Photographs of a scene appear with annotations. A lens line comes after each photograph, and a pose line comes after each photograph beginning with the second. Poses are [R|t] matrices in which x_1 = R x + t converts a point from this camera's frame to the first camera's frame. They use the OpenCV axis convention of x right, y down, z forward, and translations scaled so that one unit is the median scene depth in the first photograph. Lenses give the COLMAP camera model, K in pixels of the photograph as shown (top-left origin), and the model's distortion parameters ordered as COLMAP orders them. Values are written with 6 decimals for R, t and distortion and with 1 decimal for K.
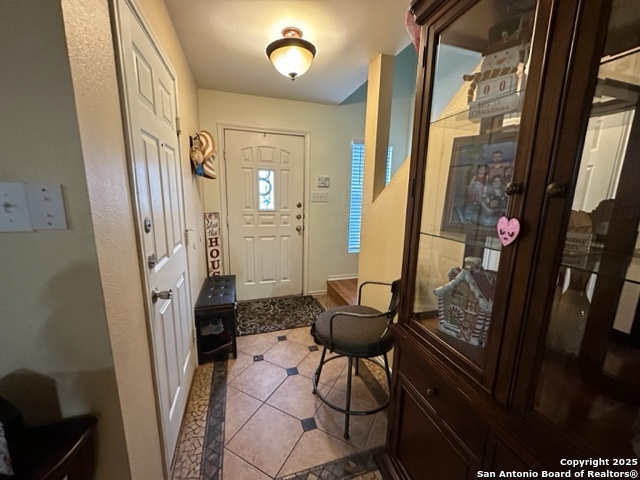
lens RADIAL K [[254.5, 0, 319.8], [0, 254.5, 239.9], [0, 0, 1]] dist [-0.004301, 0.000743]
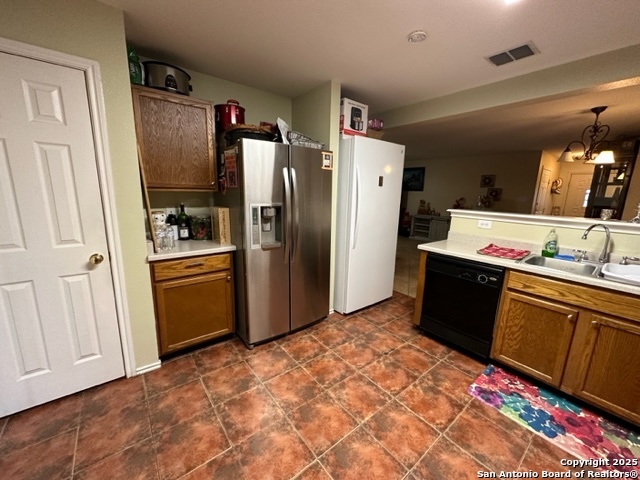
lens RADIAL K [[254.5, 0, 319.8], [0, 254.5, 240.3], [0, 0, 1]] dist [-0.004301, 0.000743]
pose [[0.361369, 0.162755, -0.918108, 0.962534], [-0.181555, 0.978084, 0.101927, 0.340102], [0.914576, 0.129854, 0.382998, -1.828242]]
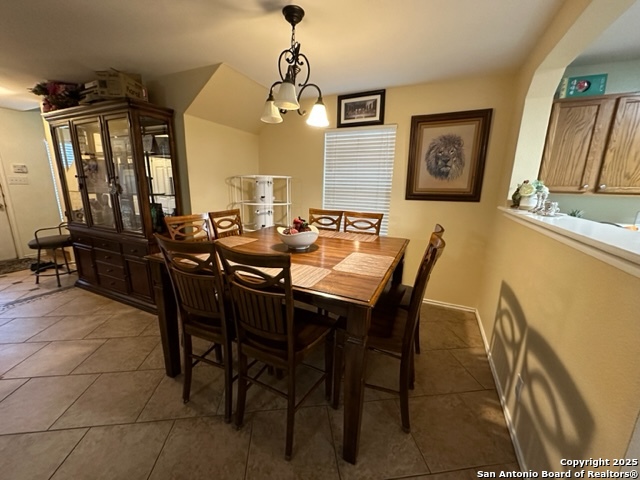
lens RADIAL K [[254.5, 0, 320.0], [0, 254.5, 236.4], [0, 0, 1]] dist [-0.004301, 0.000743]
pose [[0.666026, -0.167007, 0.726992, 0.036853], [0.131653, 0.985633, 0.105810, 0.180761], [-0.734218, 0.025238, 0.678444, -1.014600]]
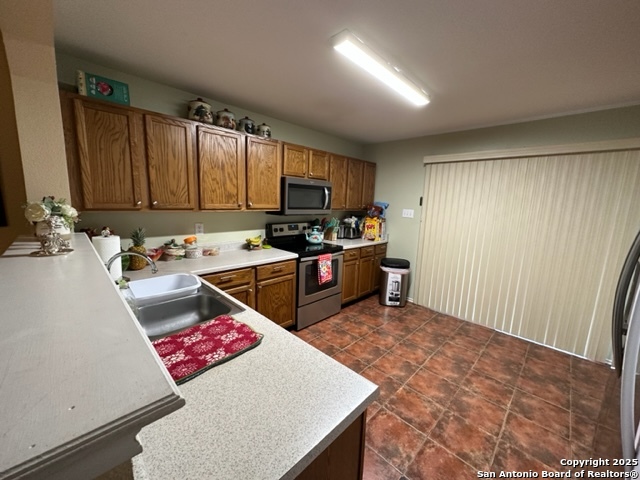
lens RADIAL K [[254.5, 0, 319.3], [0, 254.5, 240.3], [0, 0, 1]] dist [-0.004301, 0.000743]
pose [[-0.466564, -0.179937, 0.865991, 0.325779], [0.108902, 0.959952, 0.258133, 0.191723], [-0.877757, 0.214744, -0.428284, -1.244209]]
